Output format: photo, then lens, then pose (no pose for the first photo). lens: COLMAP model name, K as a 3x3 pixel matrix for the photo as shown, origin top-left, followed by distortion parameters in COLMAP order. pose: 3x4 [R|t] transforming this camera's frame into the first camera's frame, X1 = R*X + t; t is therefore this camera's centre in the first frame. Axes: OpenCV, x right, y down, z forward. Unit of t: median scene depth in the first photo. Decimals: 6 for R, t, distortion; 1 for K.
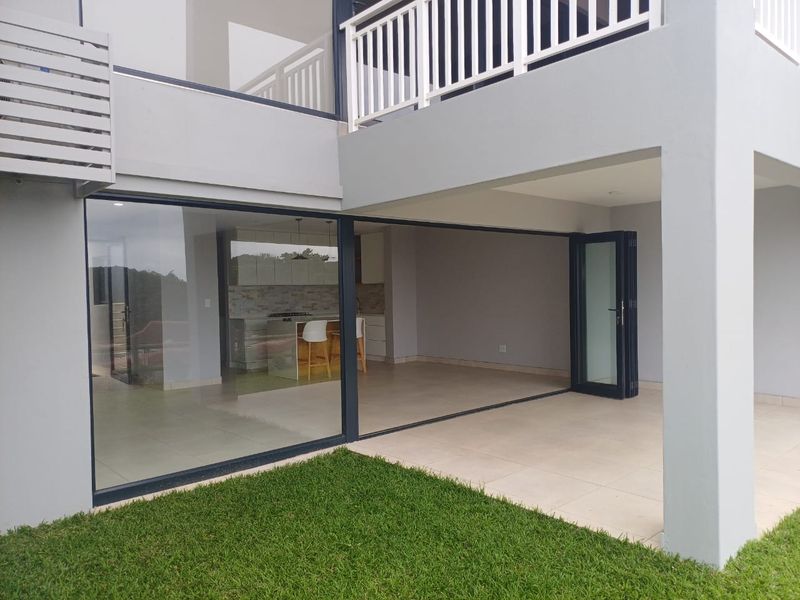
lens RADIAL K [[596.4, 0, 394.9], [0, 596.4, 300.9], [0, 0, 1]] dist [0.087664, -0.004181]
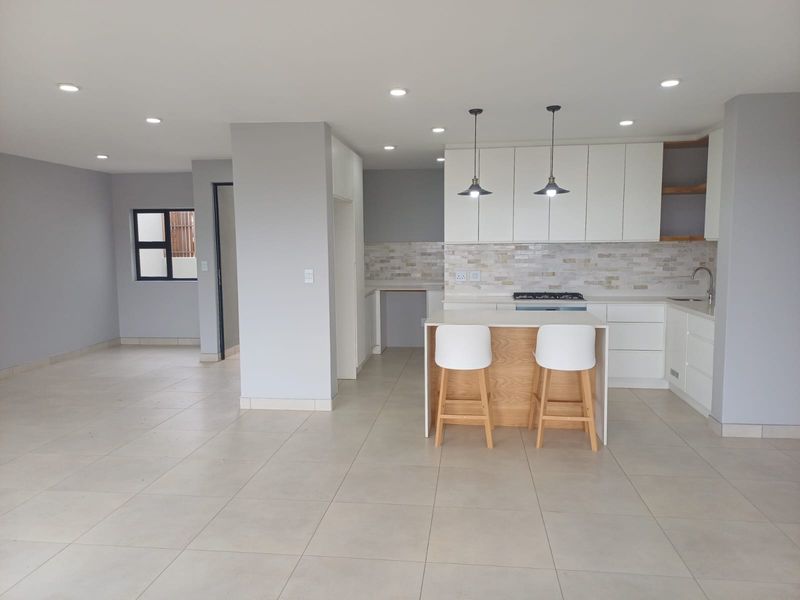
lens RADIAL K [[596.4, 0, 404.7], [0, 596.4, 300.1], [0, 0, 1]] dist [0.087664, -0.004181]
pose [[0.665728, 0.085262, -0.741307, 0.153326], [-0.017358, 0.994951, 0.098847, -0.026694], [0.745992, -0.052937, 0.663847, 0.527698]]
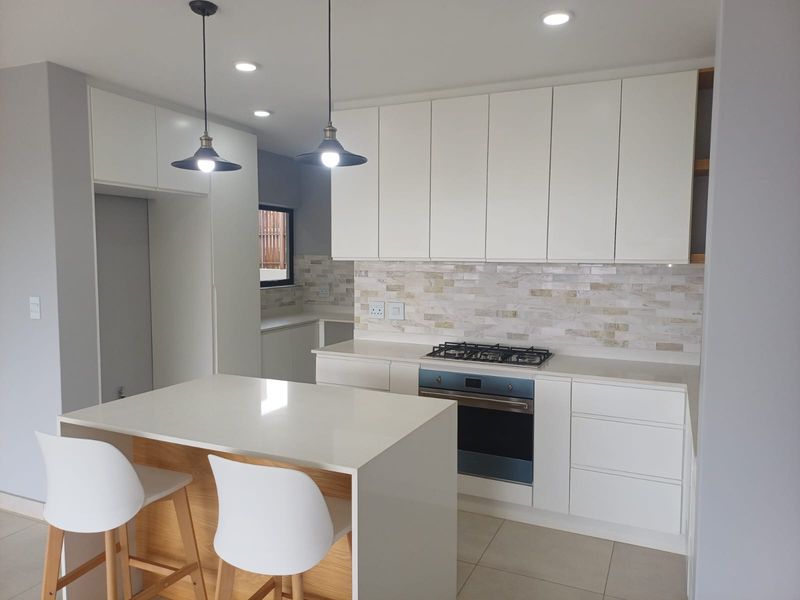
lens RADIAL K [[596.4, 0, 399.2], [0, 596.4, 298.6], [0, 0, 1]] dist [0.087664, -0.004181]
pose [[0.406582, 0.090793, -0.909092, 0.100717], [-0.029951, 0.995840, 0.086061, -0.033395], [0.913123, -0.007763, 0.407610, 0.822281]]
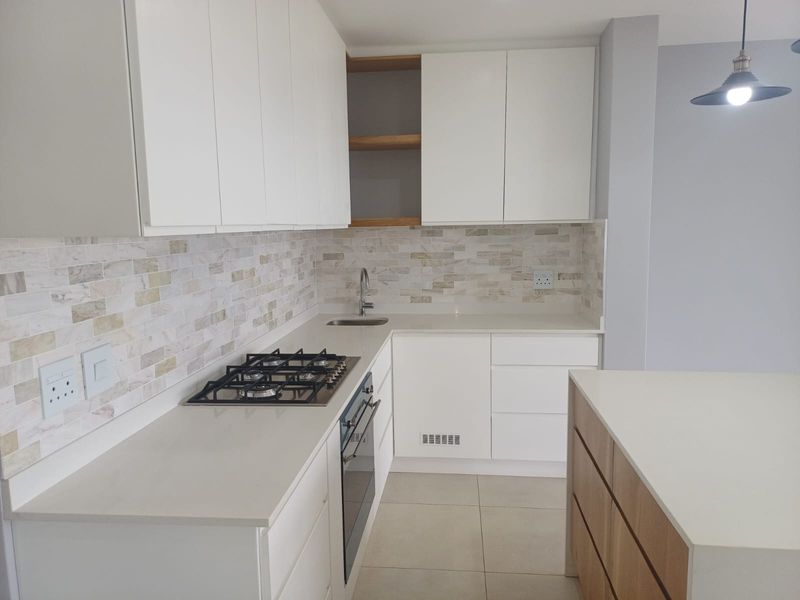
lens RADIAL K [[596.4, 0, 402.1], [0, 596.4, 304.6], [0, 0, 1]] dist [0.087664, -0.004181]
pose [[0.728925, -0.088841, 0.678804, -0.284852], [0.018846, 0.993772, 0.109827, -0.023202], [-0.684334, -0.067263, 0.726060, 0.820598]]
